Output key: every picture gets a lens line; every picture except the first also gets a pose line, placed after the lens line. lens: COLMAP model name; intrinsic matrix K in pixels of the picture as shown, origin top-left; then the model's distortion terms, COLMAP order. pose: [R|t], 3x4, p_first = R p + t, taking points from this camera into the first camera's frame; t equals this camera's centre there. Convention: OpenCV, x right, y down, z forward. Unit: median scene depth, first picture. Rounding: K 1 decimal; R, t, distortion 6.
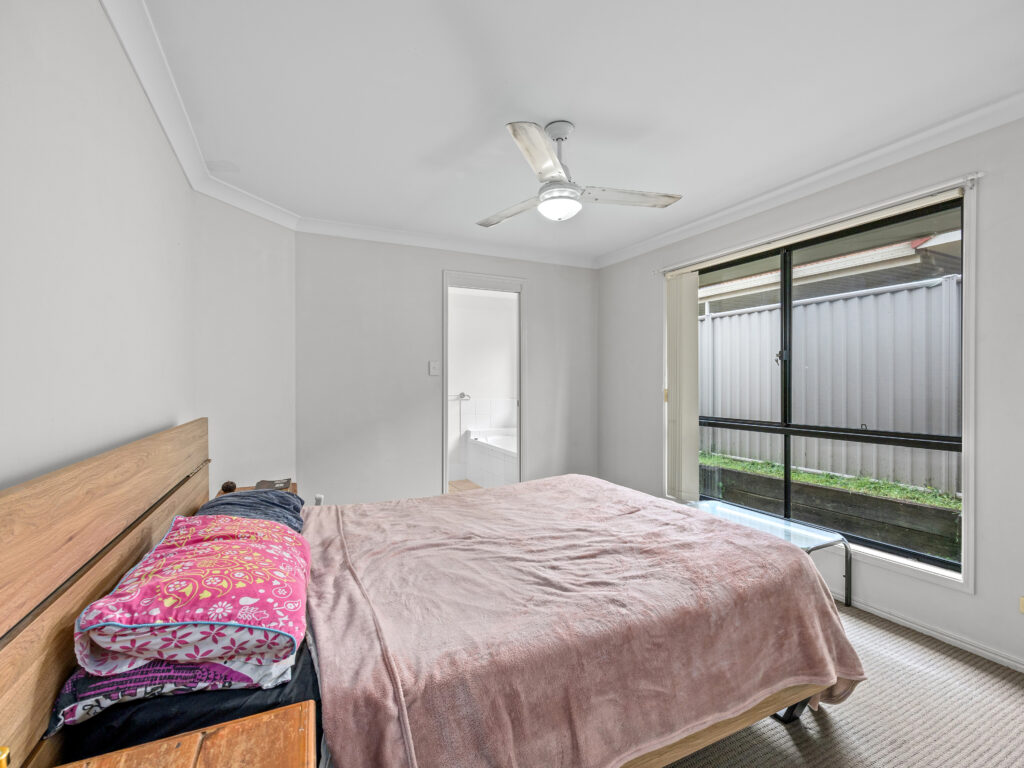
lens RADIAL K [[466.3, 0, 513.6], [0, 466.3, 383.3], [0, 0, 1]] dist [-0.002187, -0.000052]
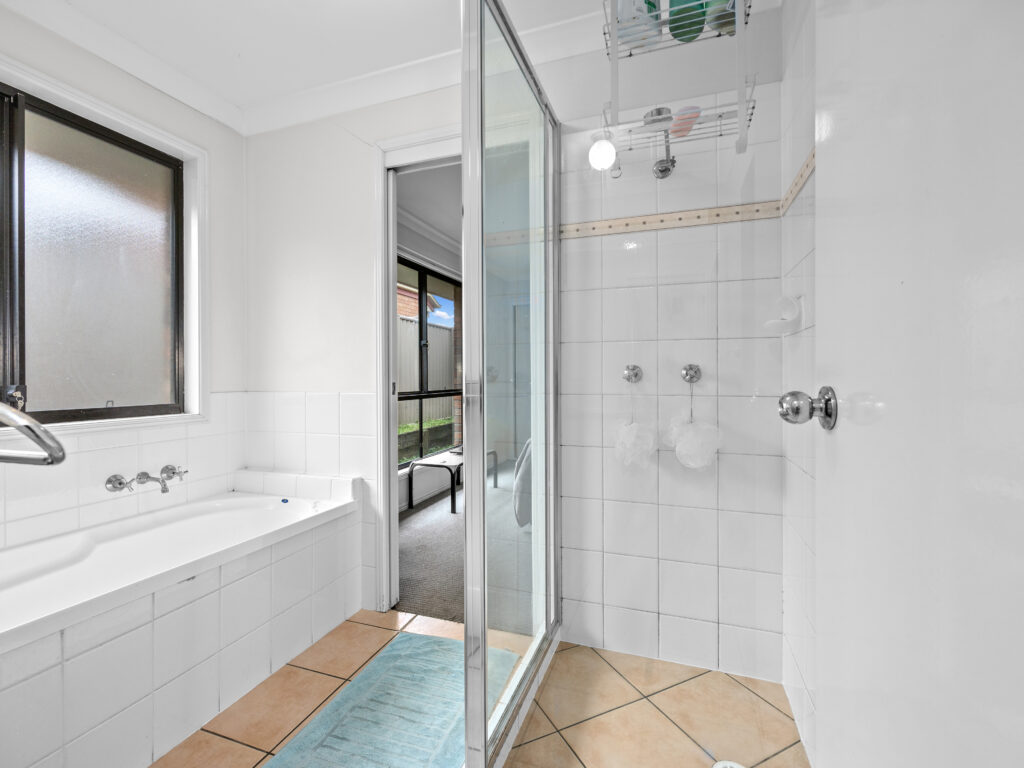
lens RADIAL K [[466.3, 0, 511.6], [0, 466.3, 379.9], [0, 0, 1]] dist [-0.002187, -0.000052]
pose [[-0.699146, -0.007604, 0.714938, -0.639808], [-0.002344, 0.999962, 0.008343, 0.039018], [-0.714975, 0.004157, -0.699138, 1.824882]]
